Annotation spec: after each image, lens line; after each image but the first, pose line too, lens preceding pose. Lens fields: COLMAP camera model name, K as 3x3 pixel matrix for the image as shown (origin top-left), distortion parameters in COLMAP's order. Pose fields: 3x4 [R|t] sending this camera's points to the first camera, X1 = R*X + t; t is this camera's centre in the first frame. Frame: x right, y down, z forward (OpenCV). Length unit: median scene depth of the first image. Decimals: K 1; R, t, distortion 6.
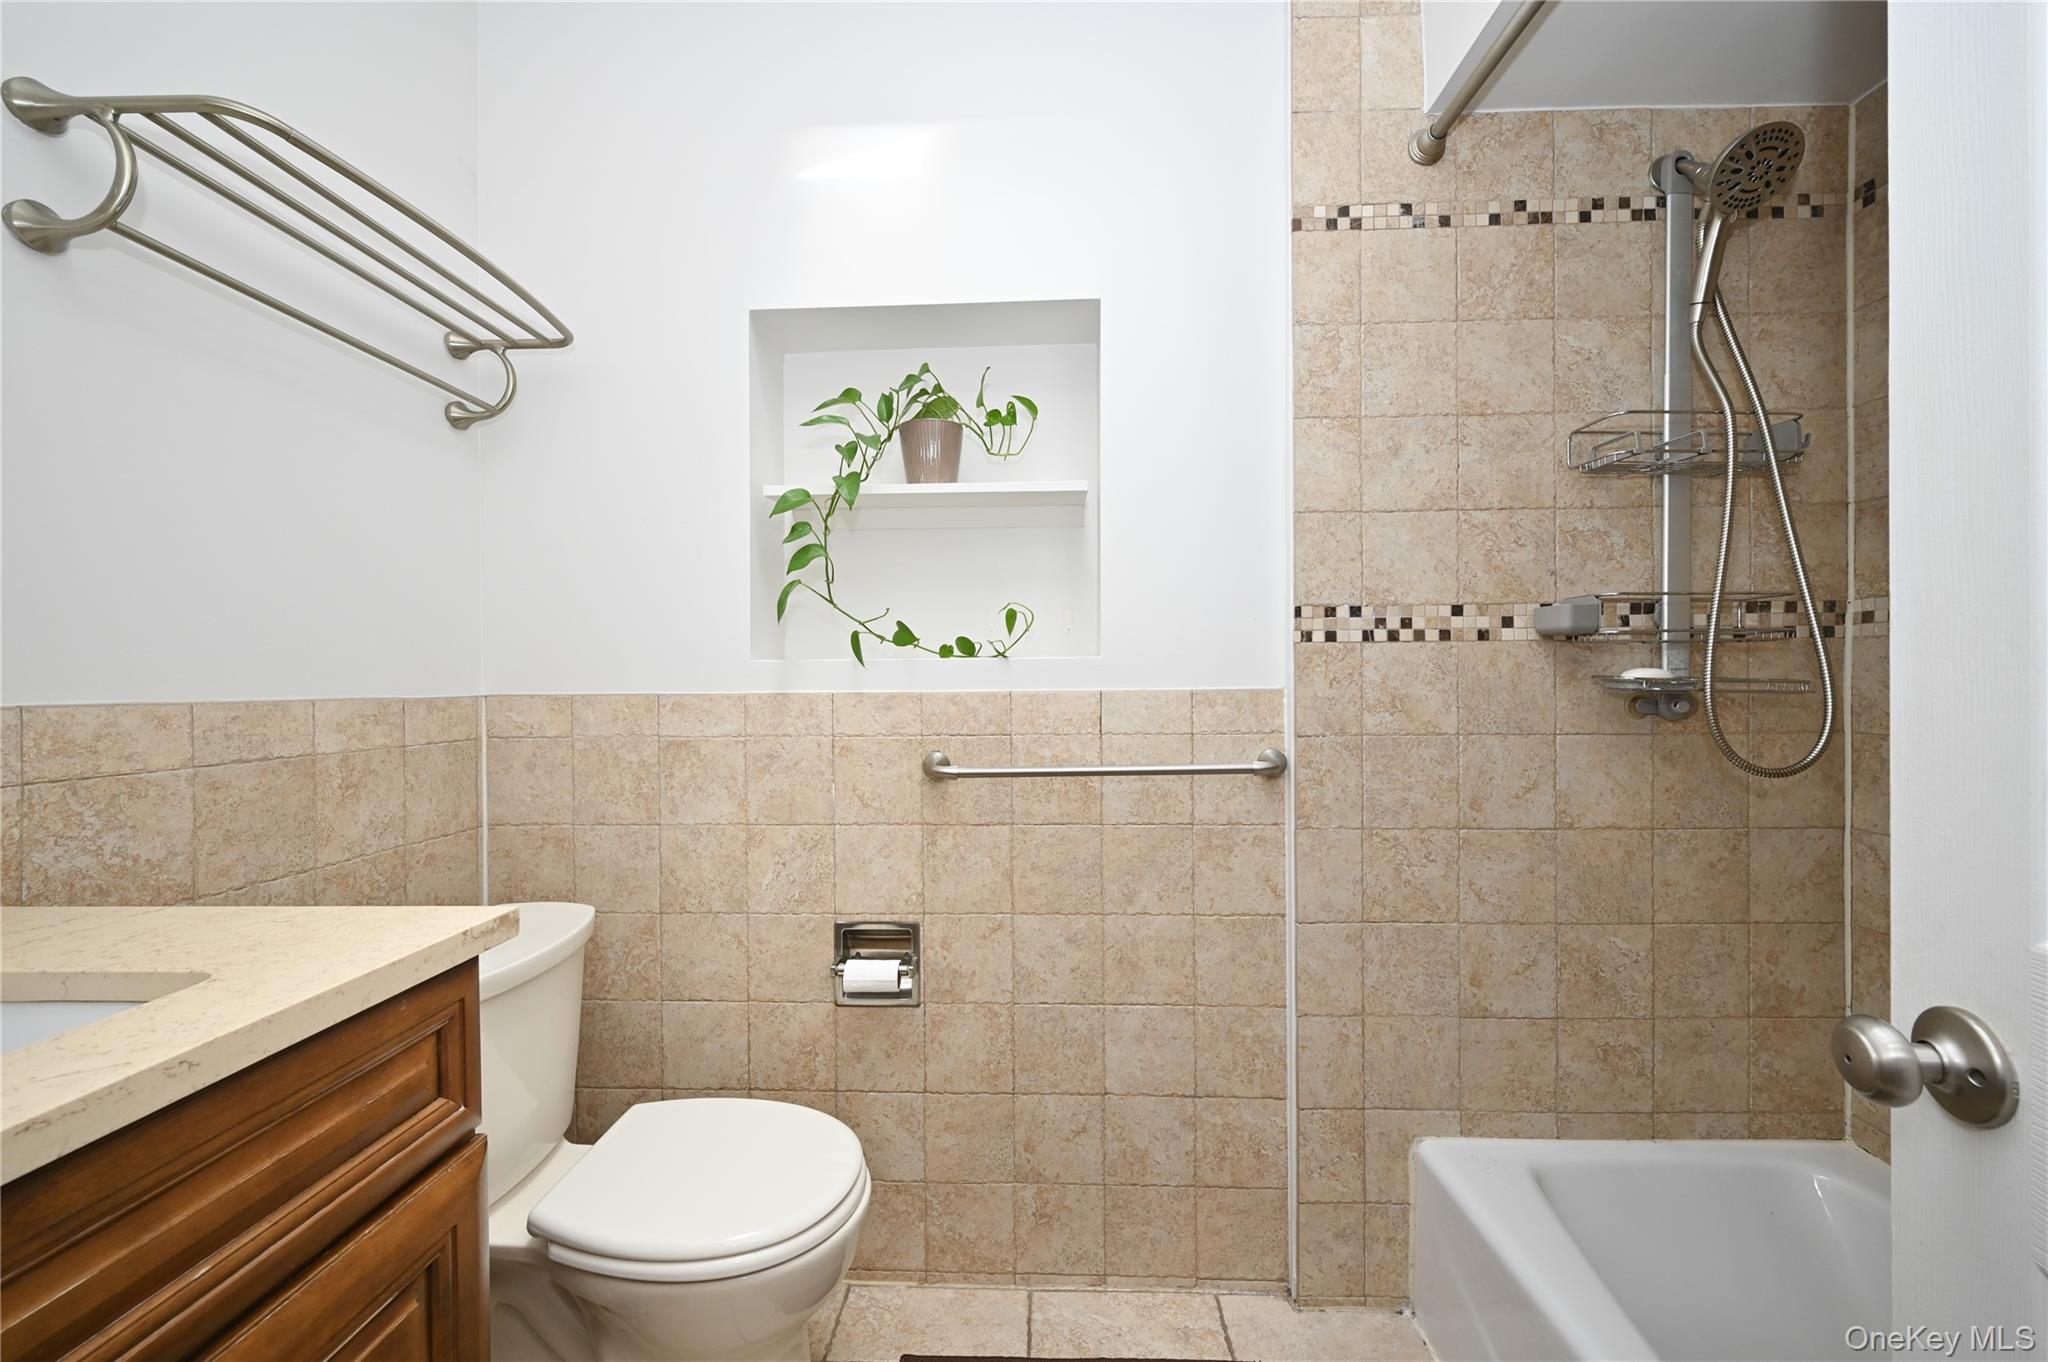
lens RADIAL K [[803.0, 0, 1025.3], [0, 803.0, 674.8], [0, 0, 1]] dist [0.000558, -0.000142]
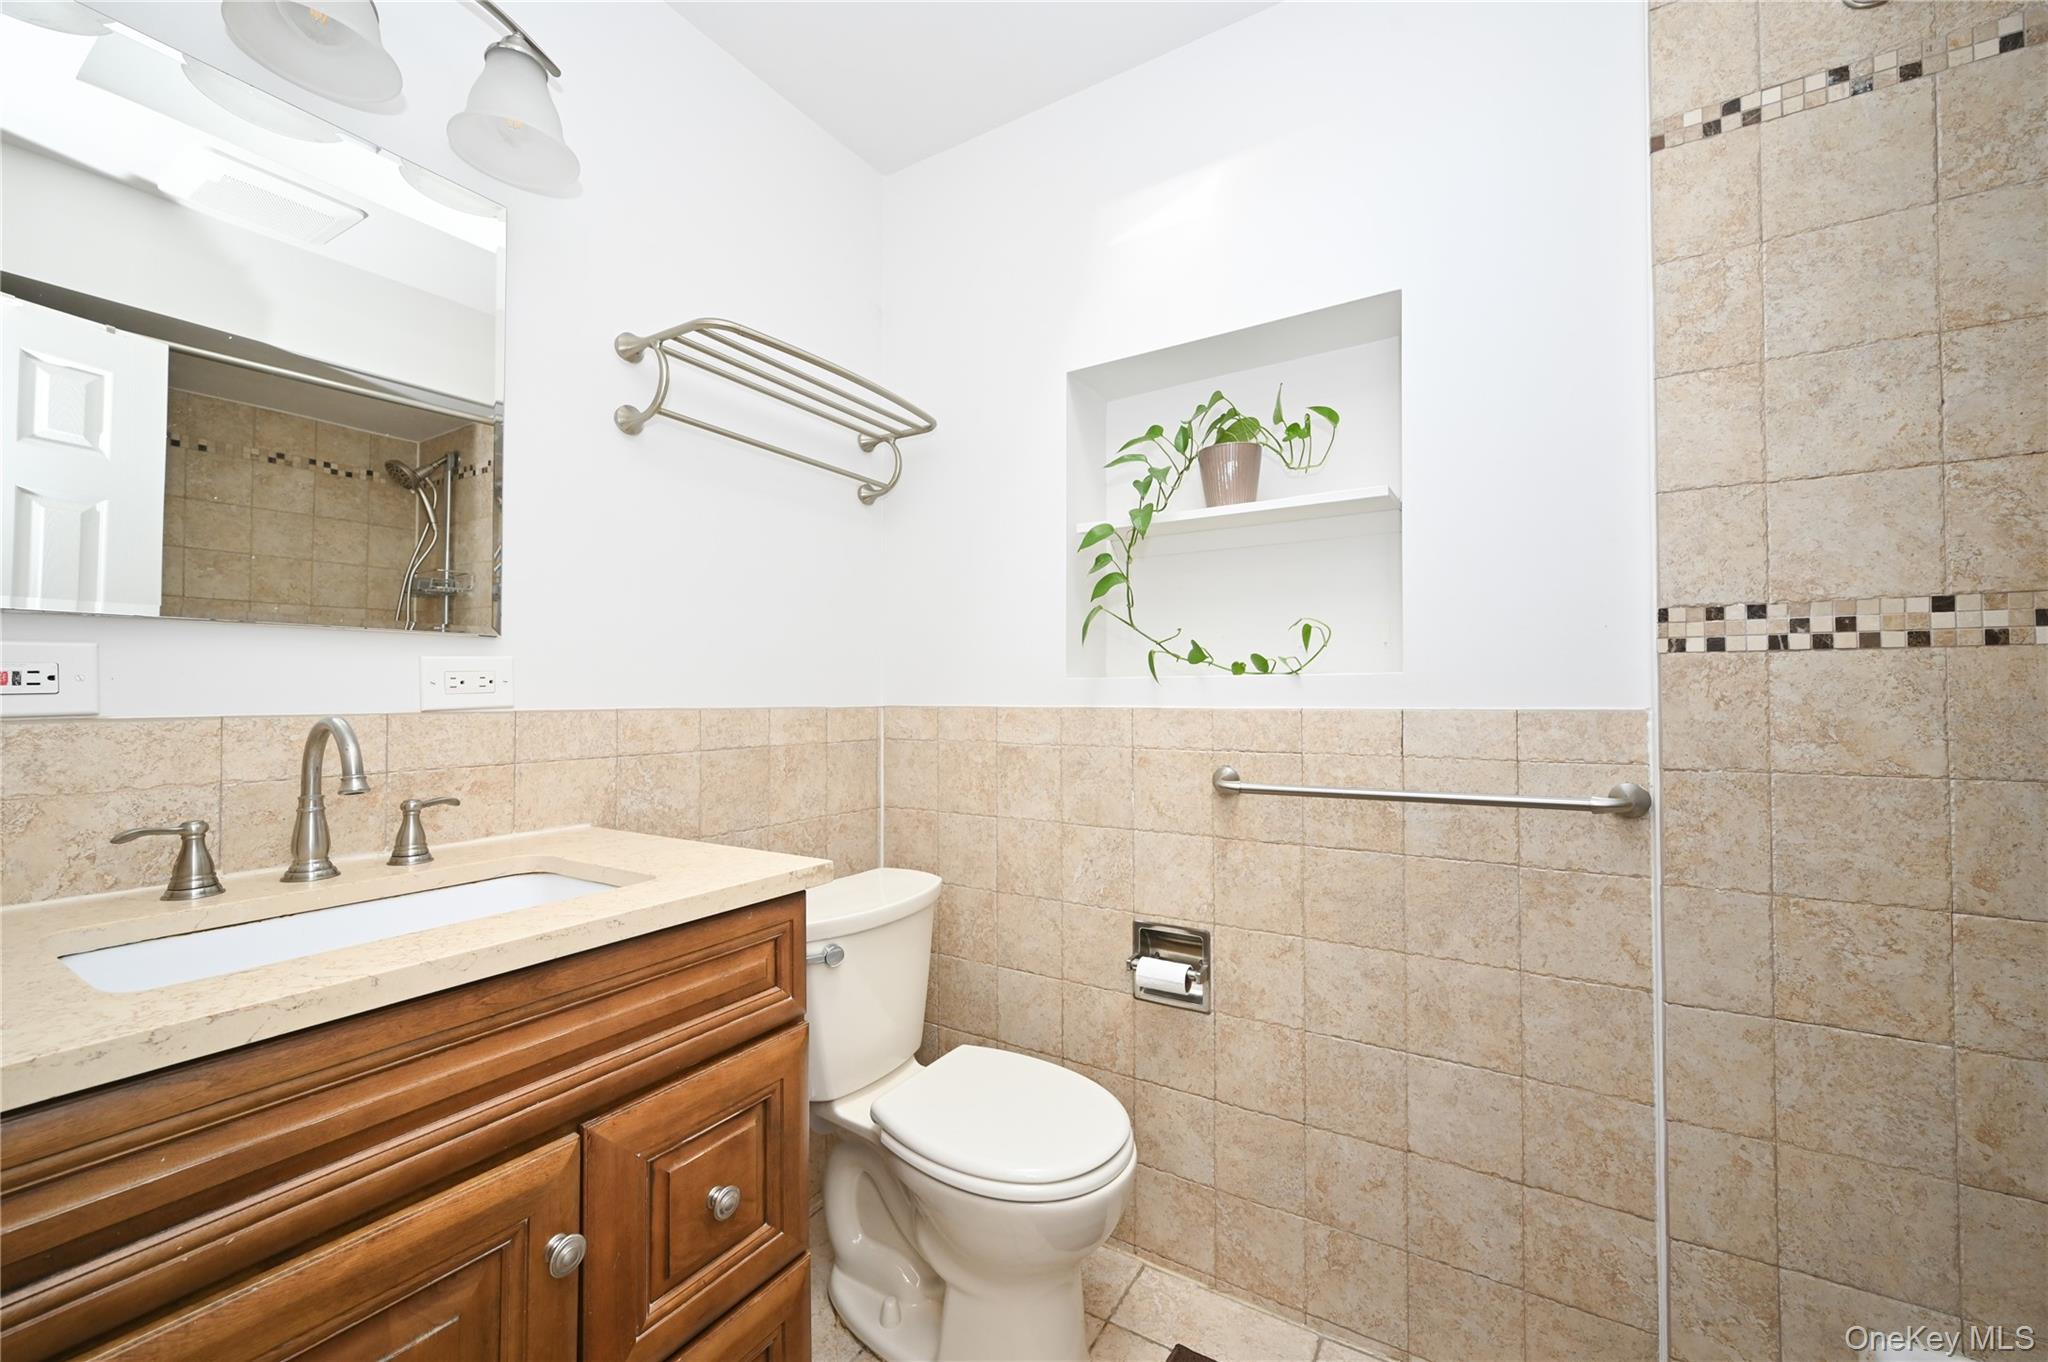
lens RADIAL K [[803.0, 0, 1028.4], [0, 803.0, 673.9], [0, 0, 1]] dist [0.000558, -0.000142]
pose [[0.871312, -0.007352, -0.490675, 0.177933], [-0.002793, 0.999797, -0.019940, -0.001434], [0.490722, 0.018745, 0.871115, -0.017912]]
